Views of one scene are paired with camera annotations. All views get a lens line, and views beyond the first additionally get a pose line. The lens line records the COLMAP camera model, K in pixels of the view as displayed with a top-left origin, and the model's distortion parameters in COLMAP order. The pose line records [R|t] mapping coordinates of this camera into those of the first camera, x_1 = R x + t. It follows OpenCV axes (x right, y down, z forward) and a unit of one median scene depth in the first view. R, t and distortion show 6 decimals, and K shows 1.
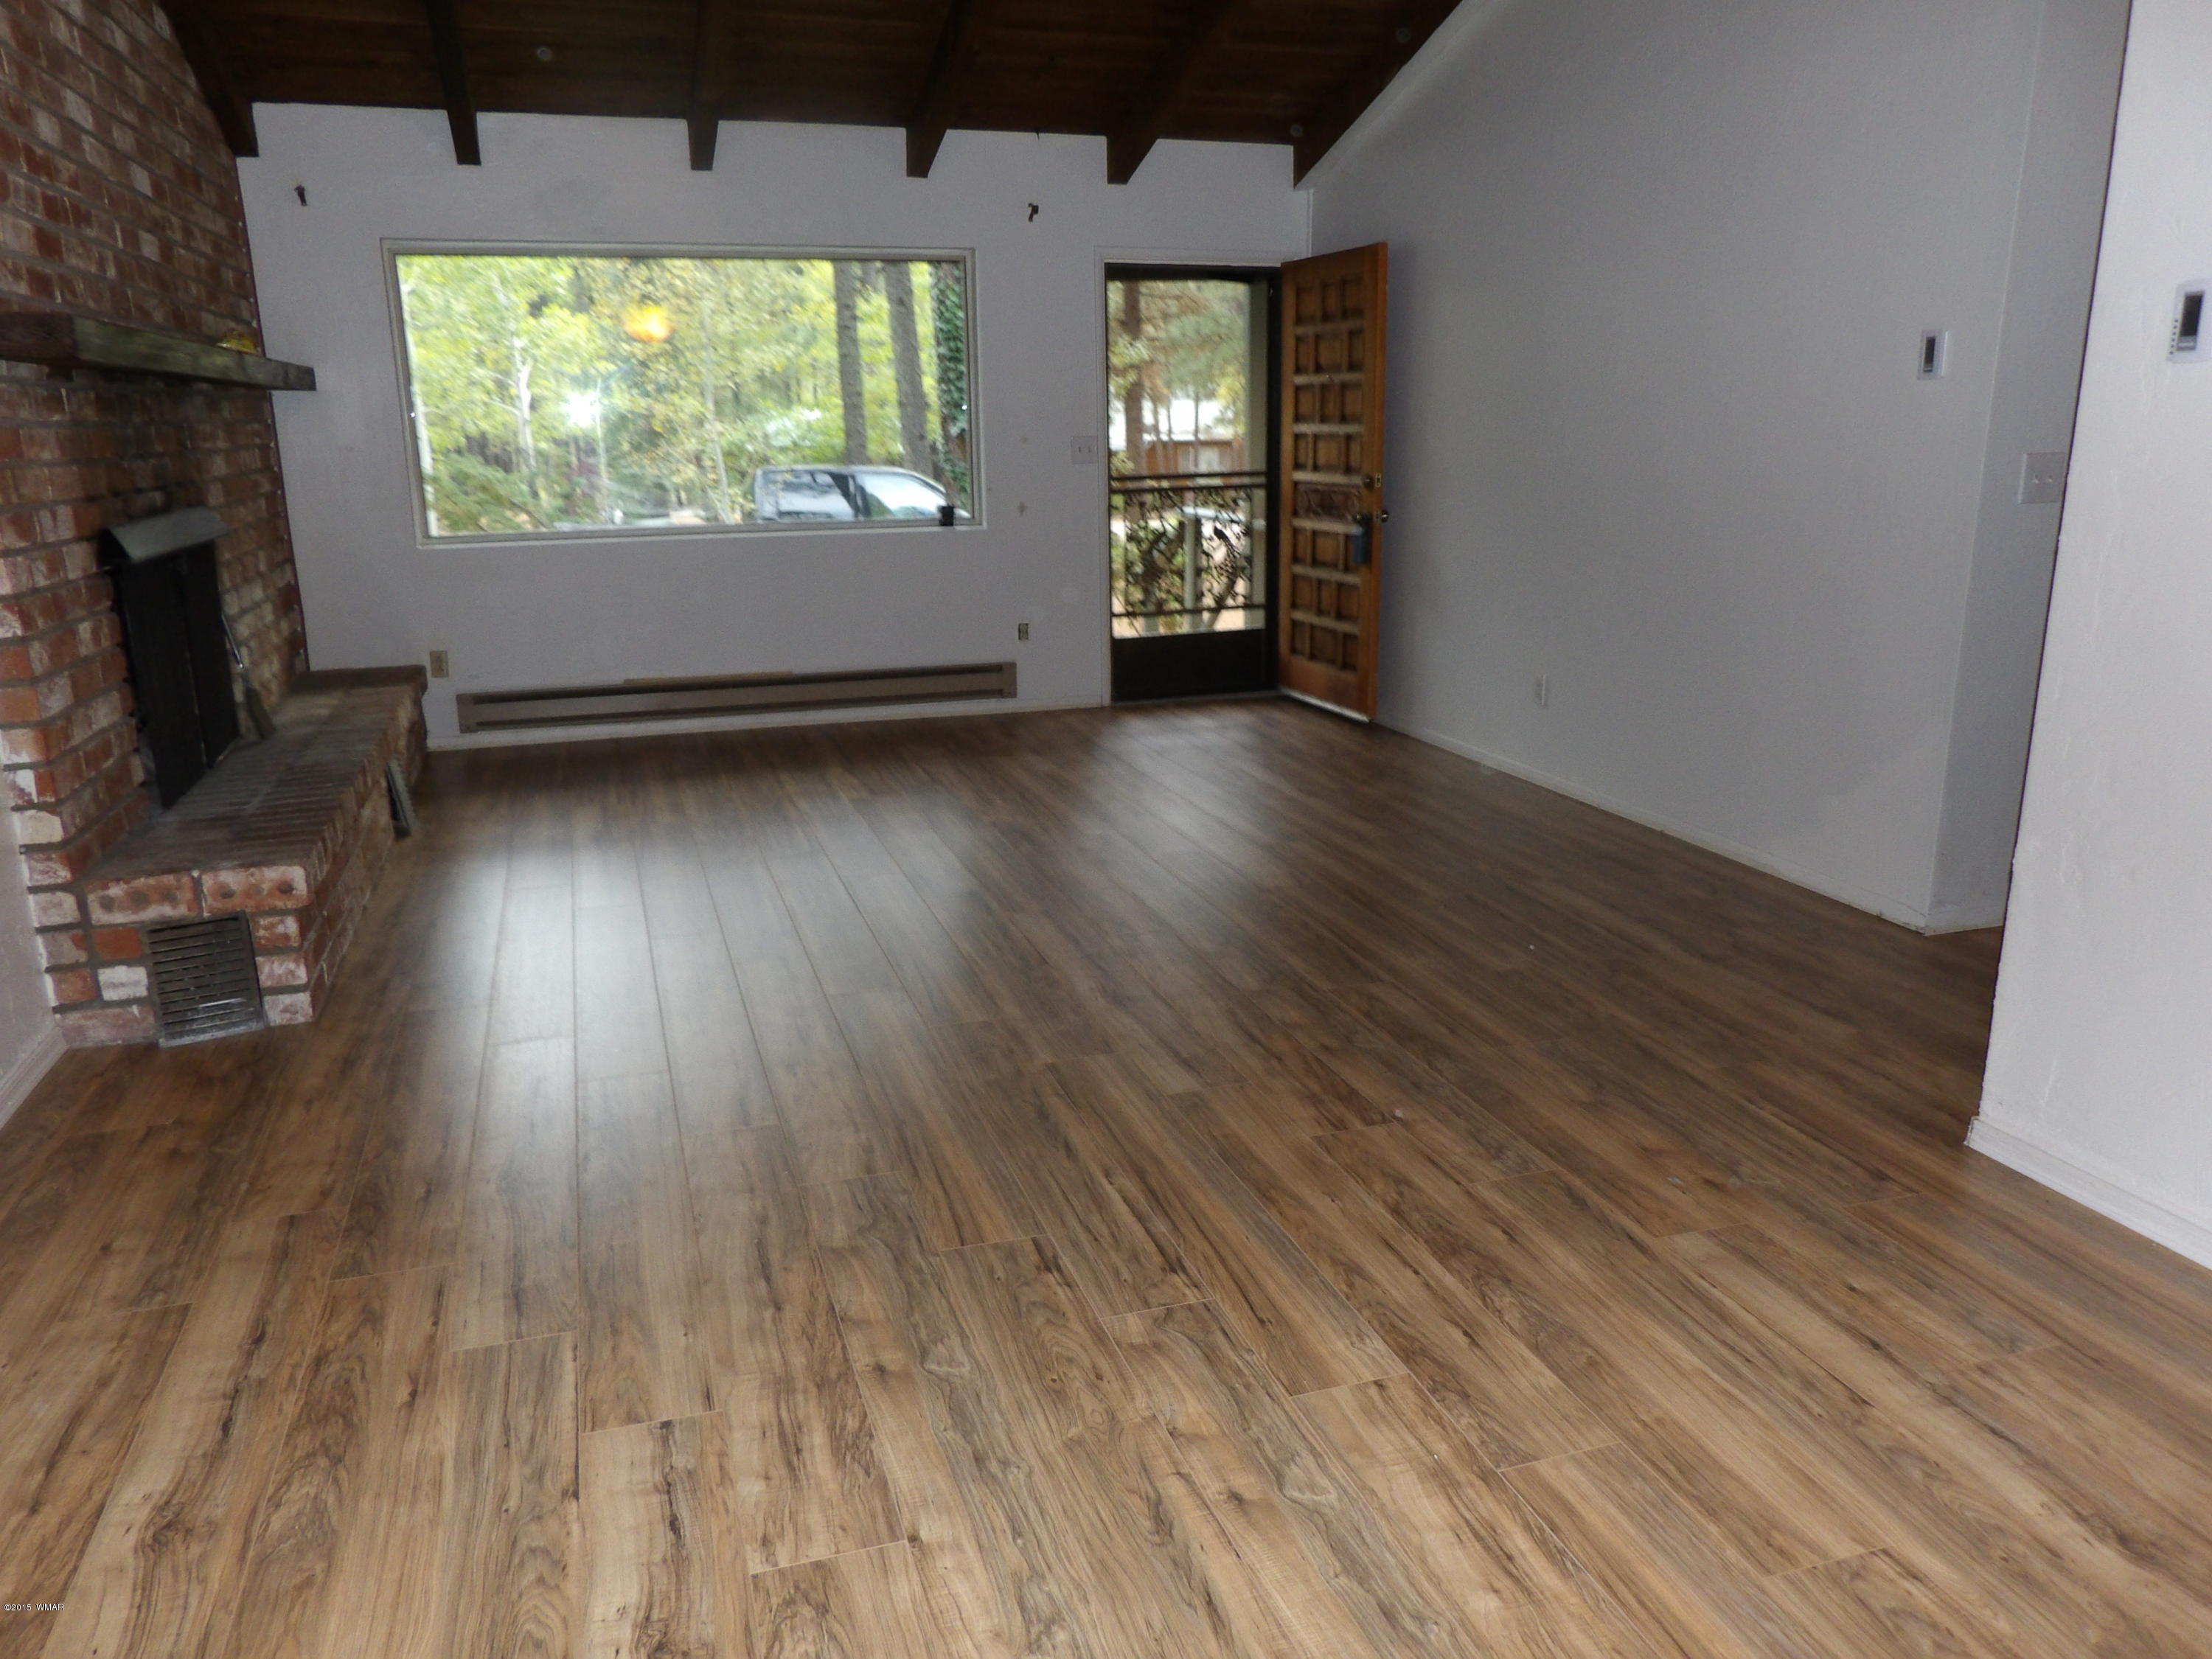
lens RADIAL K [[1577.9, 0, 1099.8], [0, 1577.9, 840.5], [0, 0, 1]] dist [-0.035676, 0.042660]
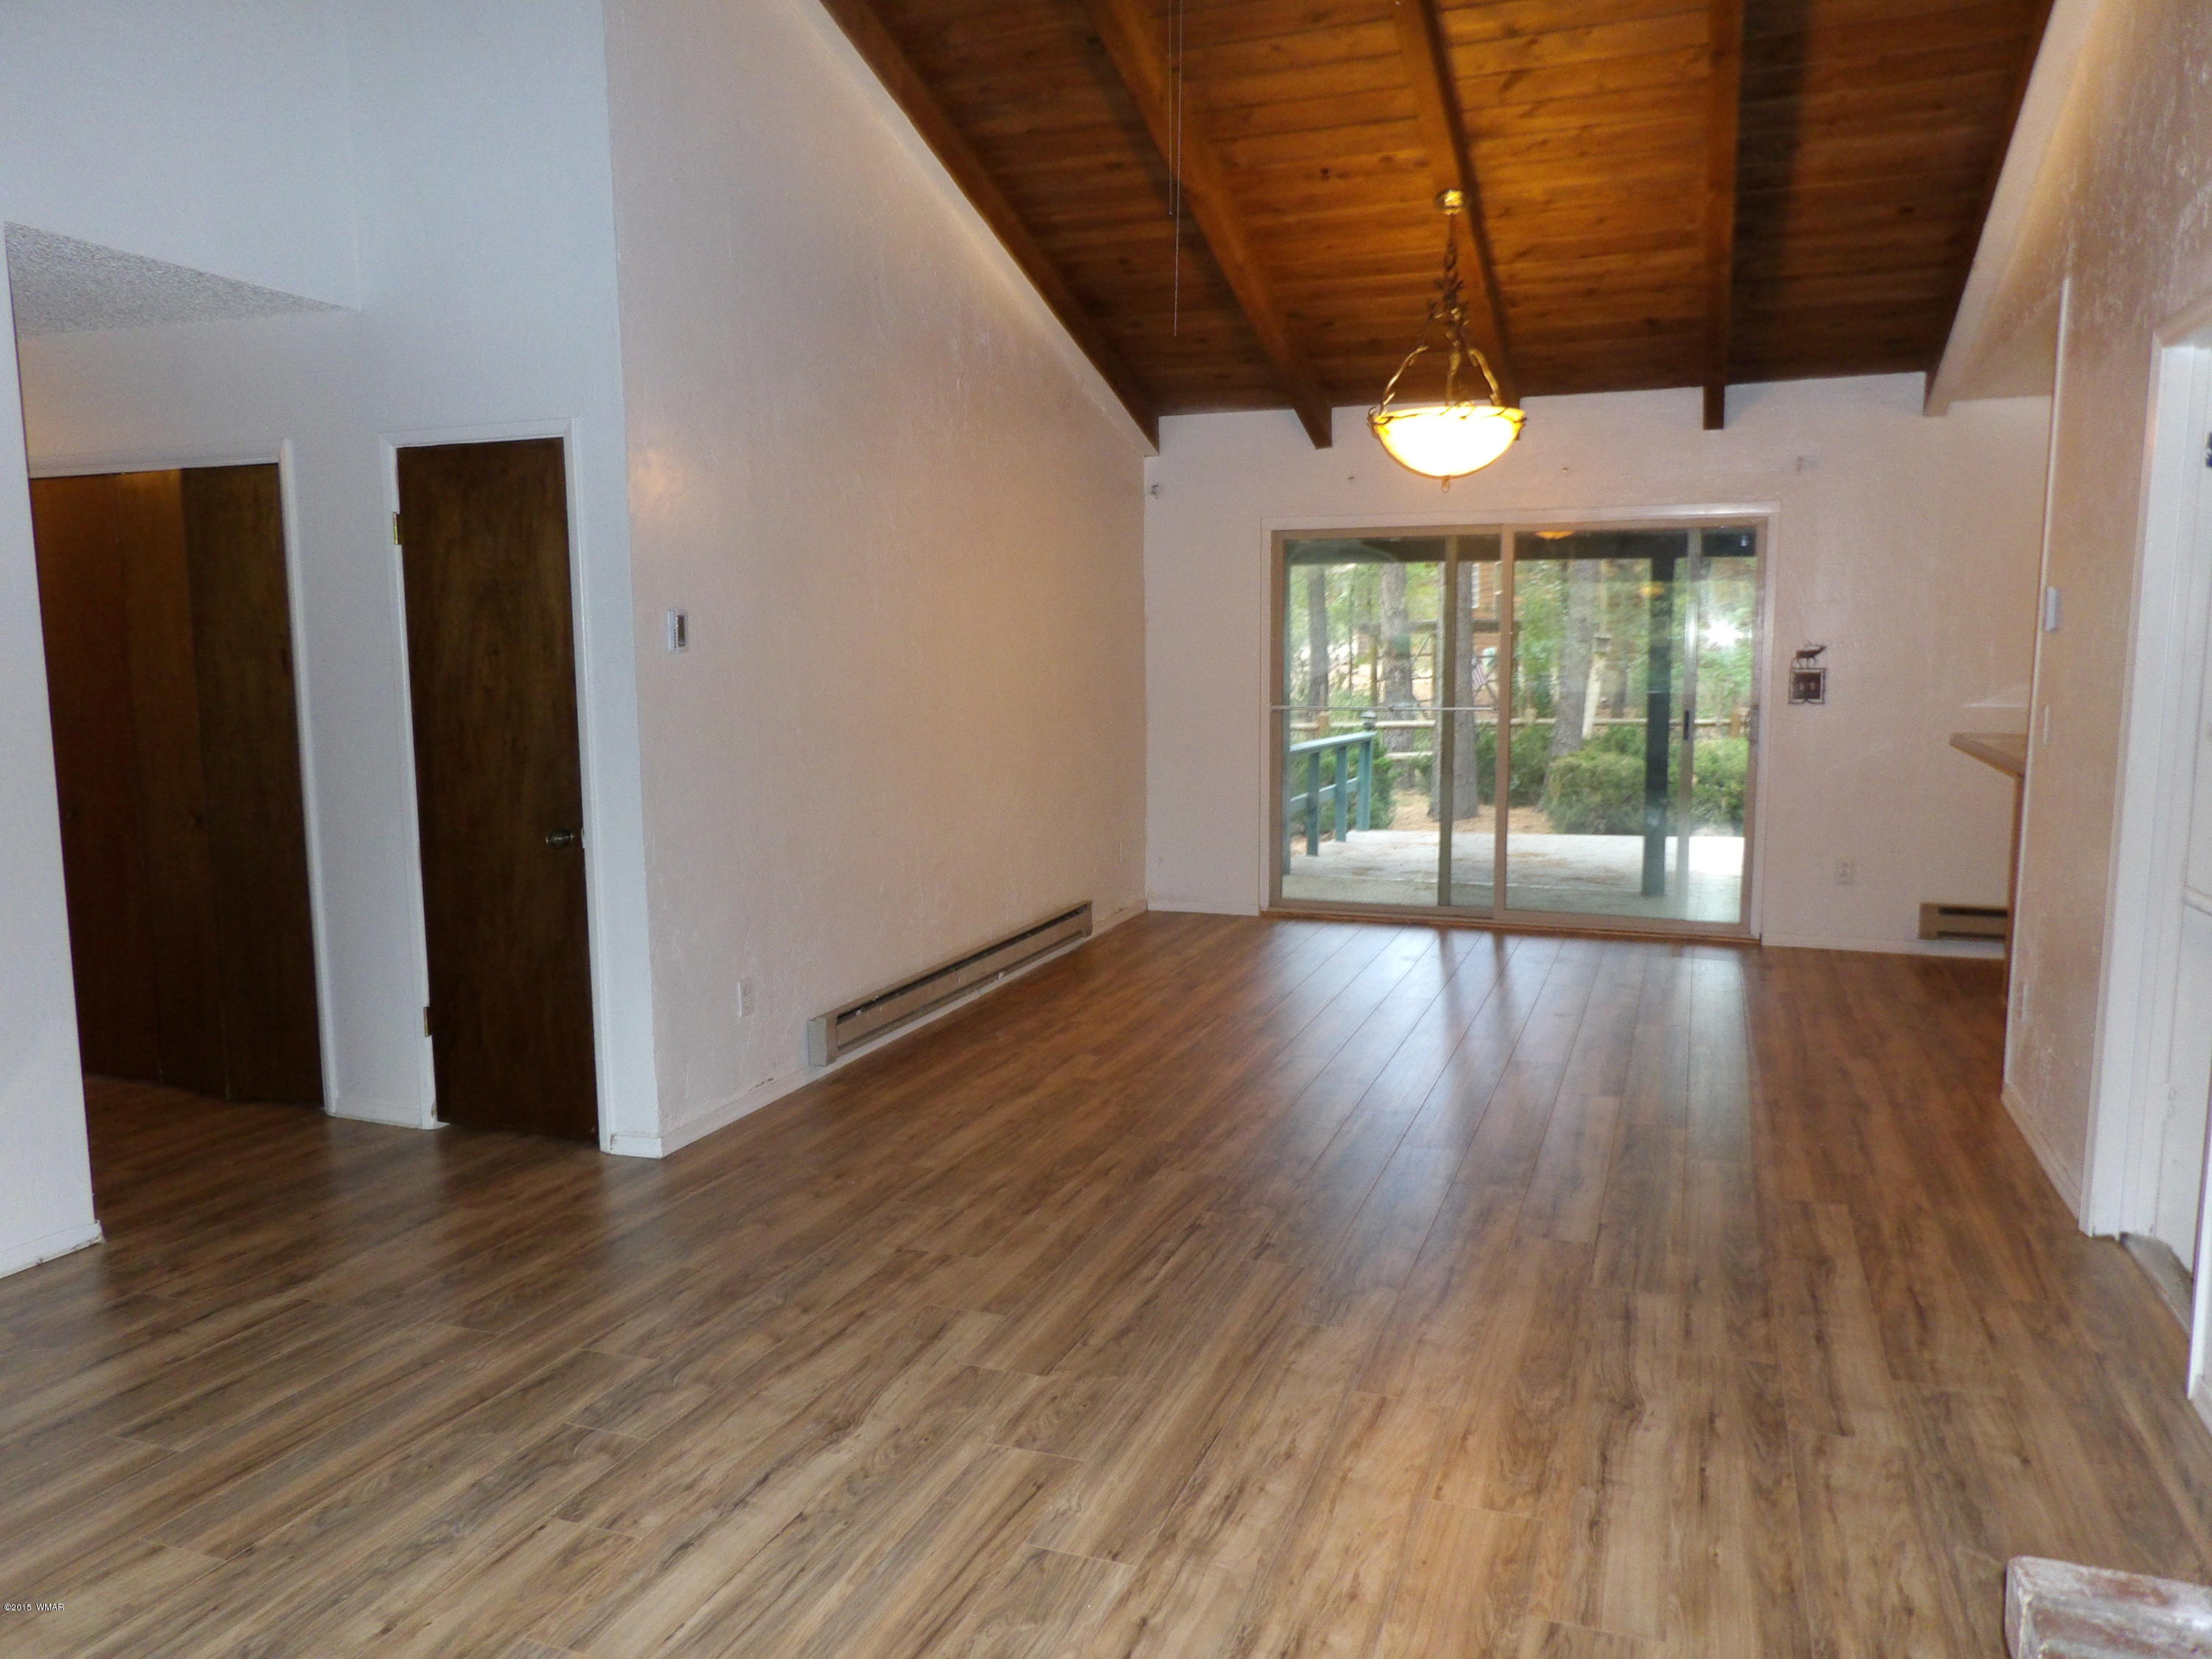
lens RADIAL K [[1577.9, 0, 1099.8], [0, 1577.9, 840.5], [0, 0, 1]] dist [-0.035676, 0.042660]
pose [[-0.778127, -0.059445, 0.625288, -0.574273], [0.177647, 0.934037, 0.309866, -0.399236], [-0.602462, 0.352196, -0.716239, 1.436862]]
